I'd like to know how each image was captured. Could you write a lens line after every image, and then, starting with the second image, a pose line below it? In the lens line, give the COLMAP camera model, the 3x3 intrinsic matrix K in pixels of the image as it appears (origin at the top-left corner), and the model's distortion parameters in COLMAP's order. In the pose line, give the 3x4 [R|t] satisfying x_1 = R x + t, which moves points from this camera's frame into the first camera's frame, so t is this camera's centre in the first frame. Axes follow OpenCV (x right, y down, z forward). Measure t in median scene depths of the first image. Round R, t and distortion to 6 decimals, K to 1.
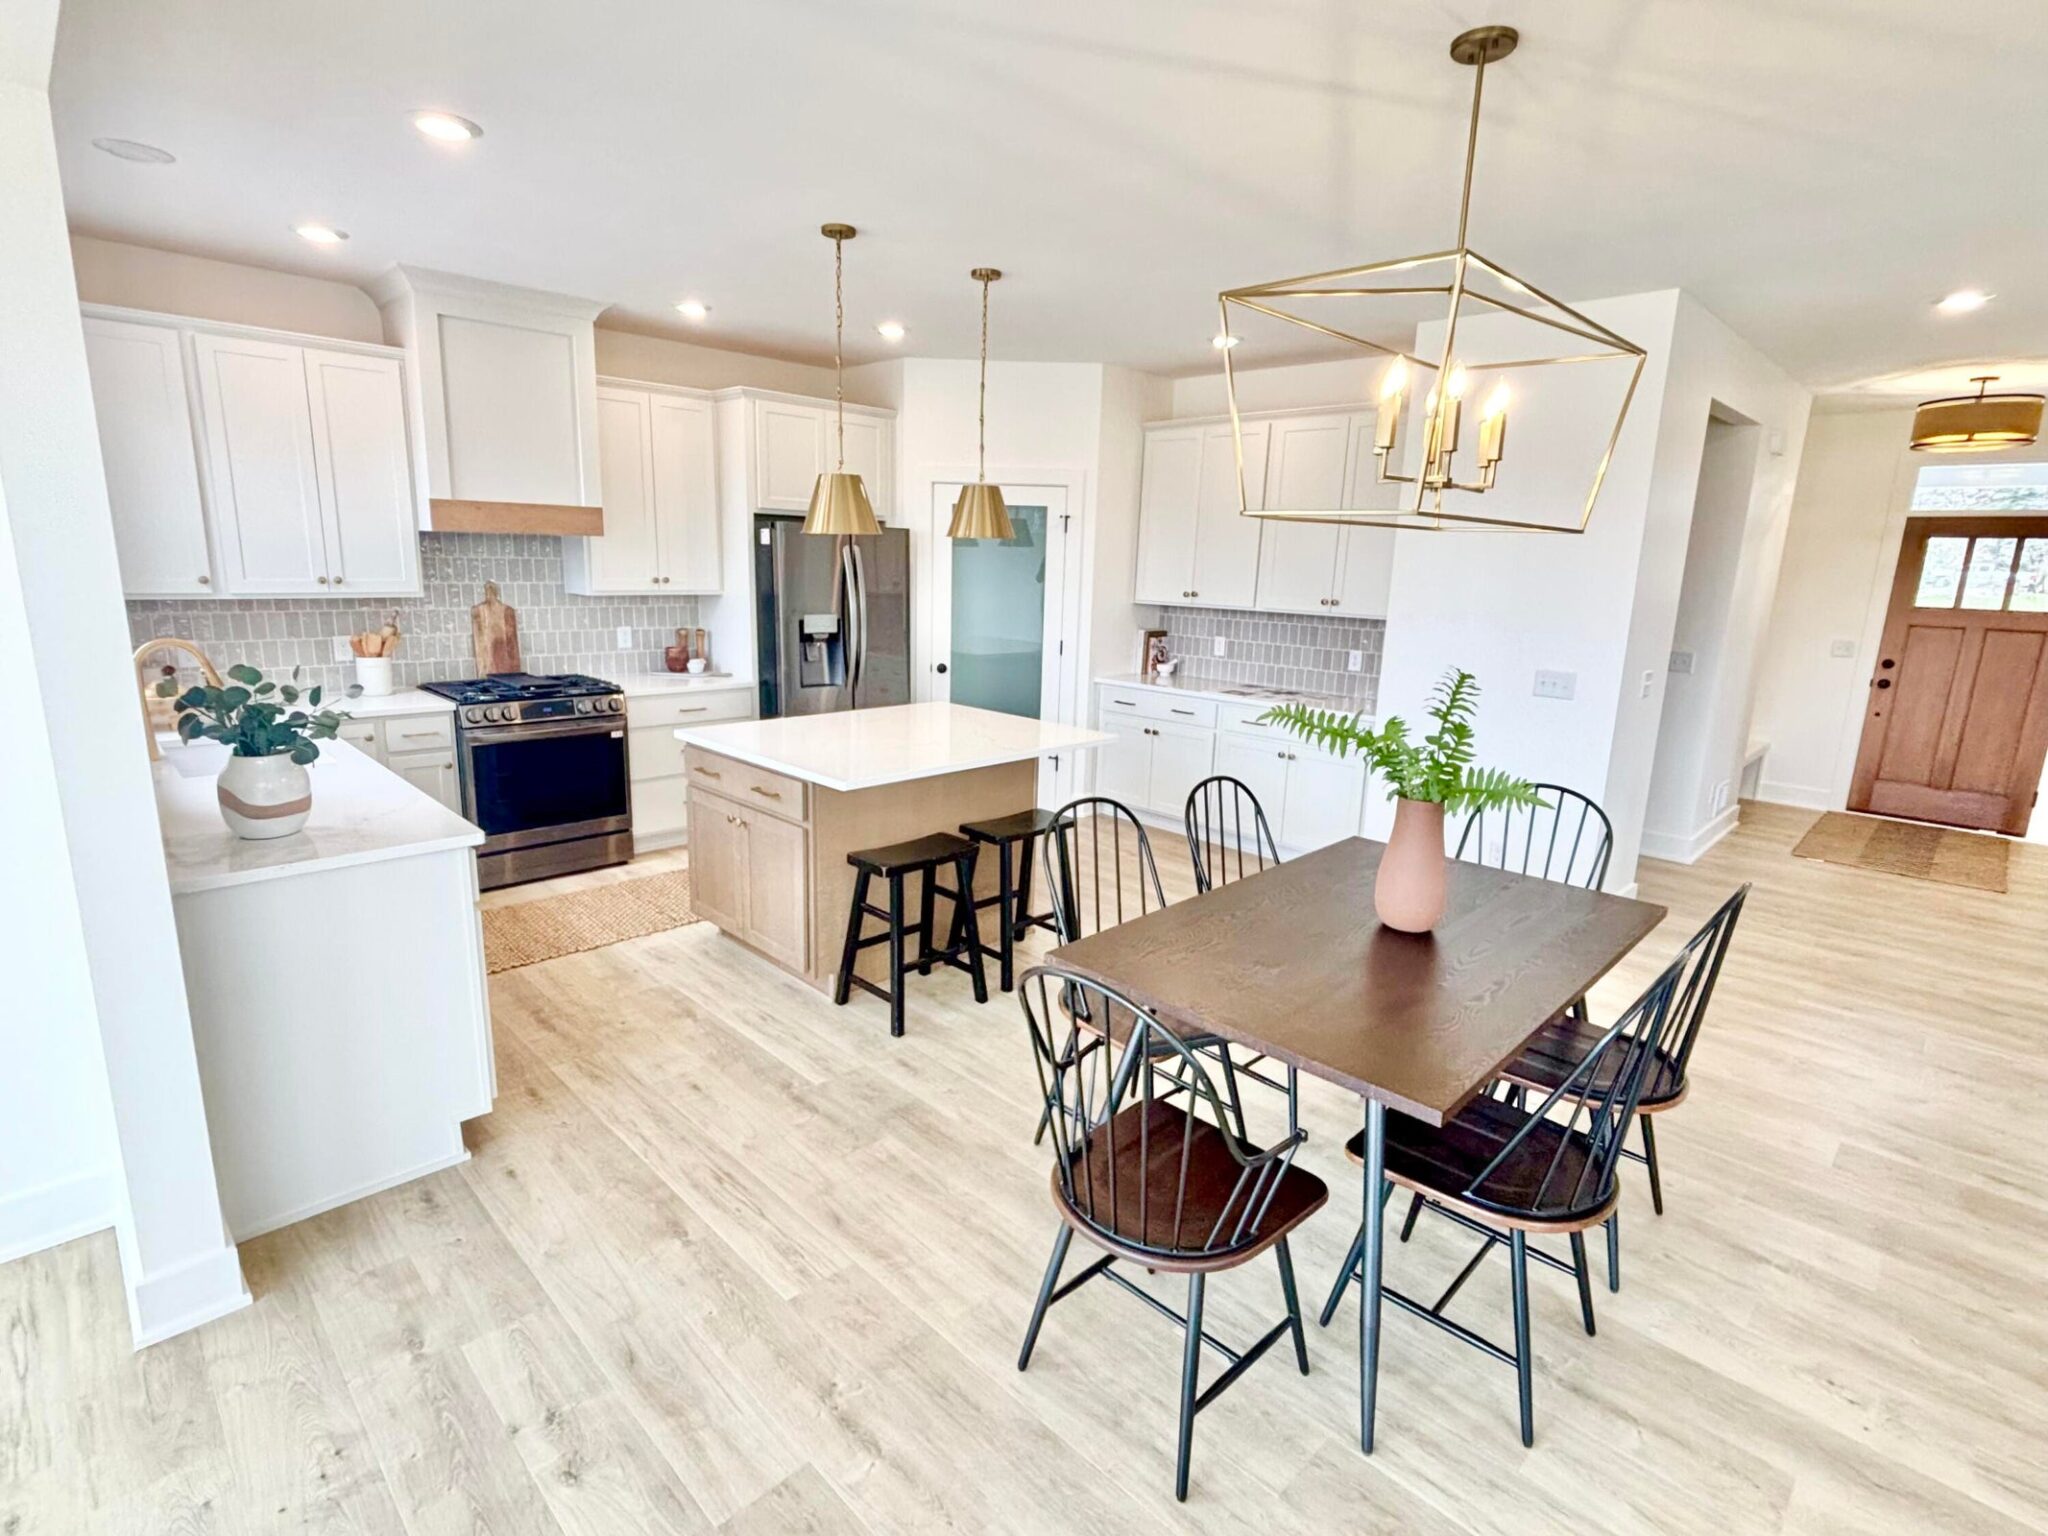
lens RADIAL K [[985.4, 0, 1029.3], [0, 985.4, 761.0], [0, 0, 1]] dist [0.008824, -0.009567]
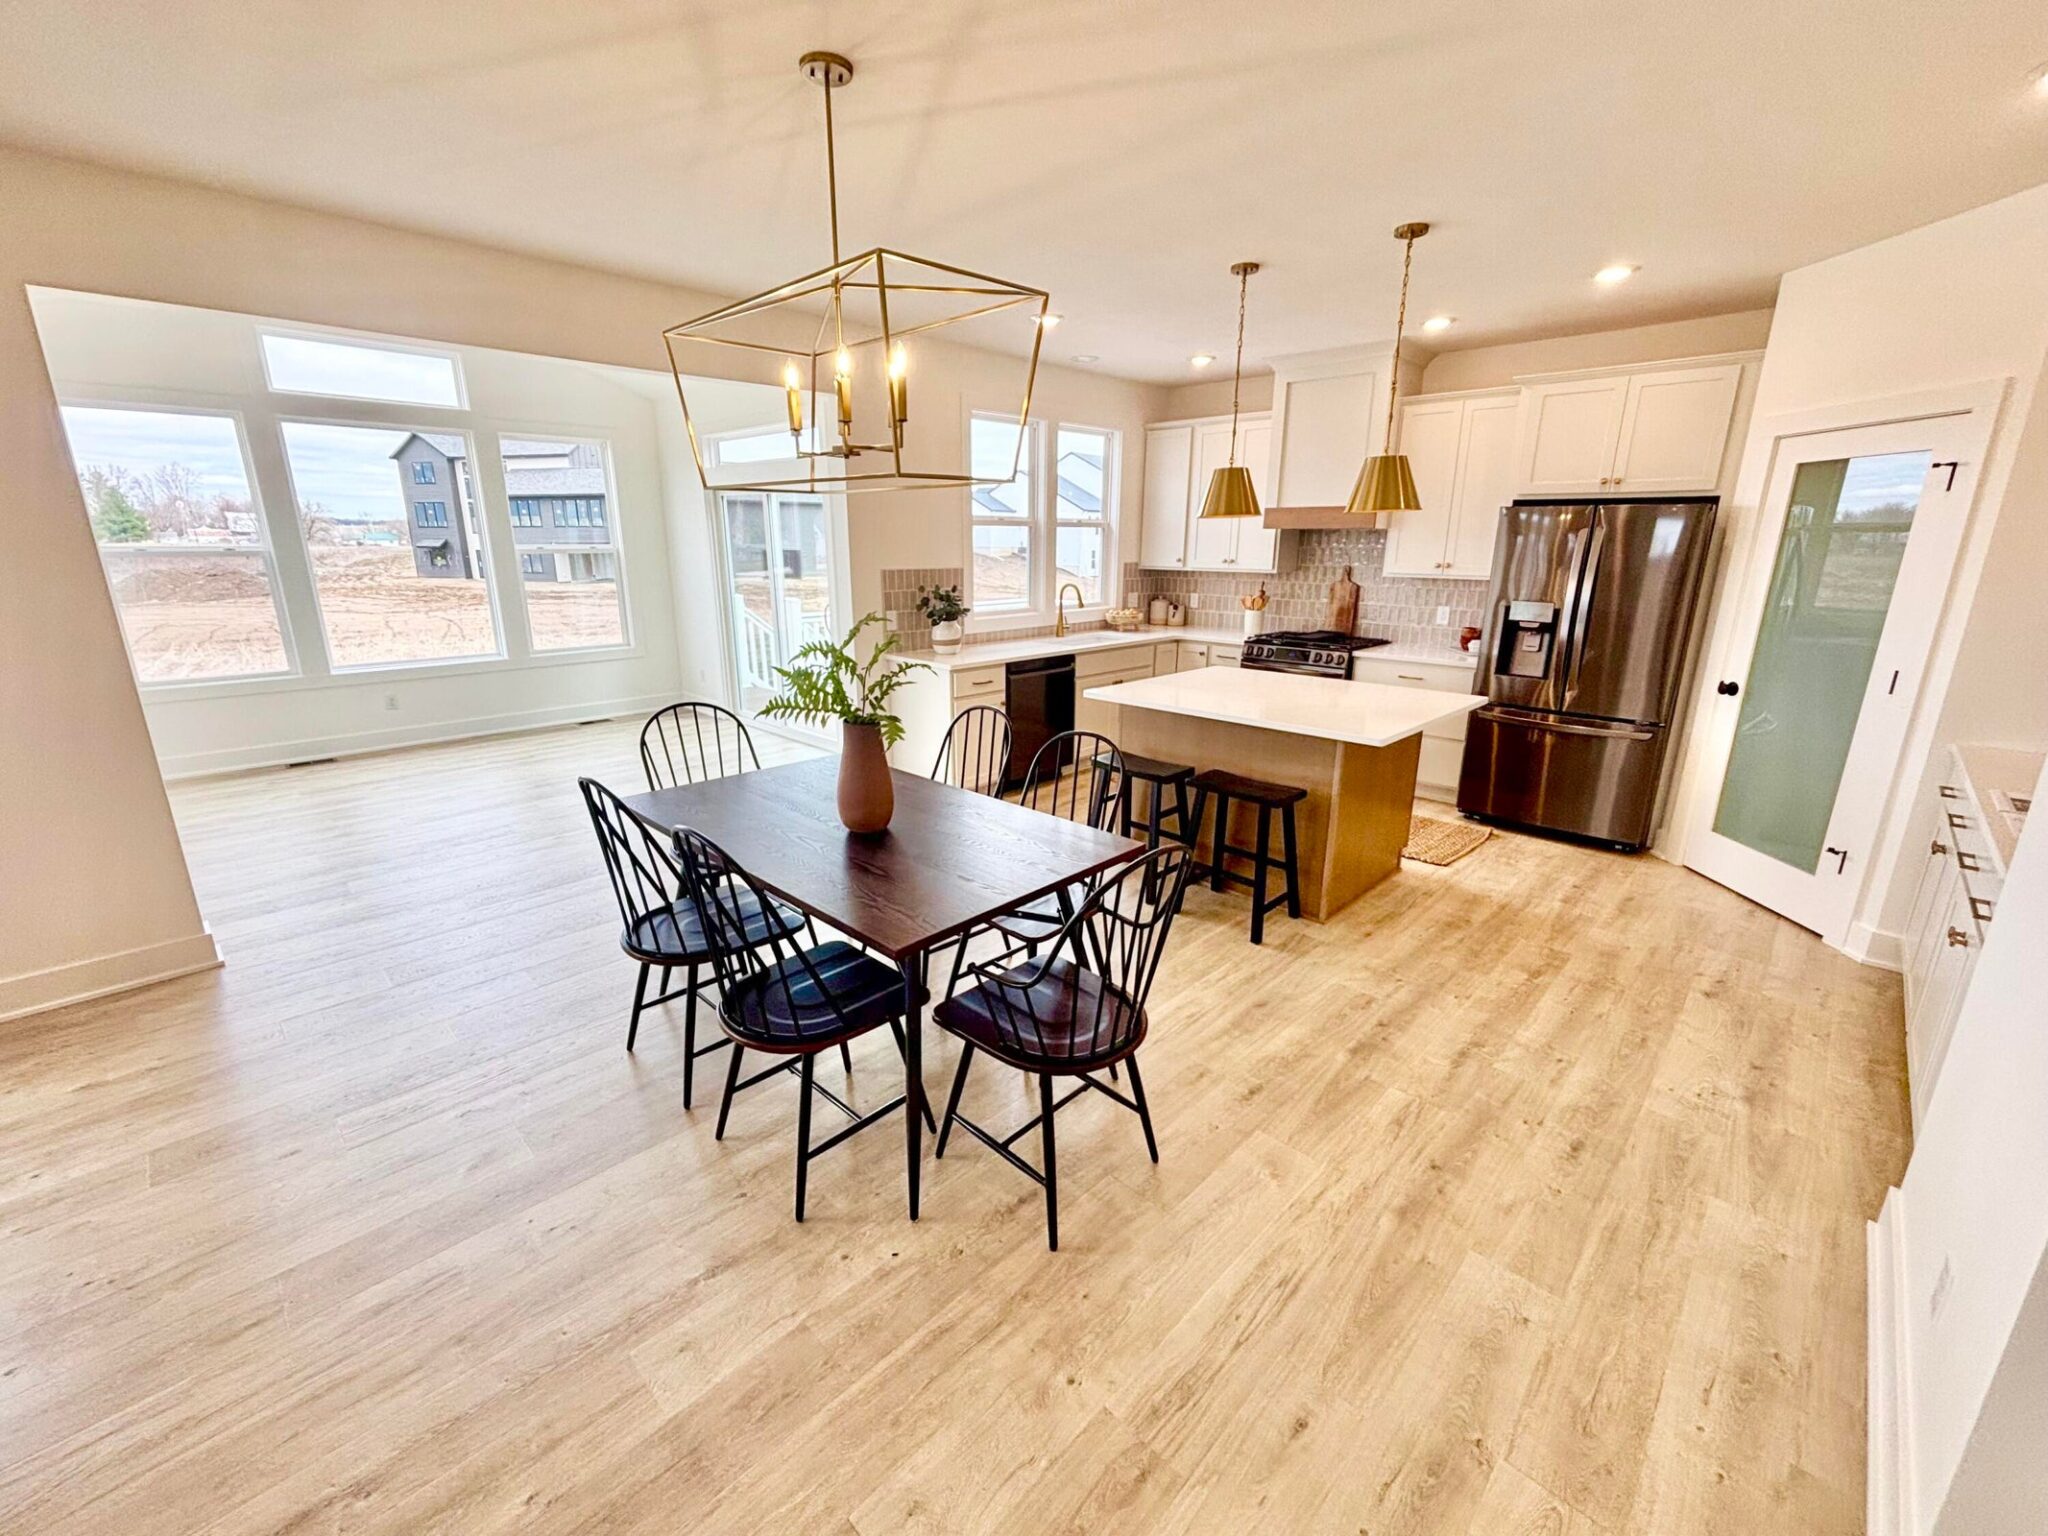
lens RADIAL K [[830.0, 0, 1021.6], [0, 830.0, 763.8], [0, 0, 1]] dist [-0.002453, 0.000078]
pose [[0.016606, 0.235530, -0.971725, 0.704915], [-0.208074, 0.951396, 0.227047, -0.093136], [0.977972, 0.198420, 0.064806, 0.578236]]
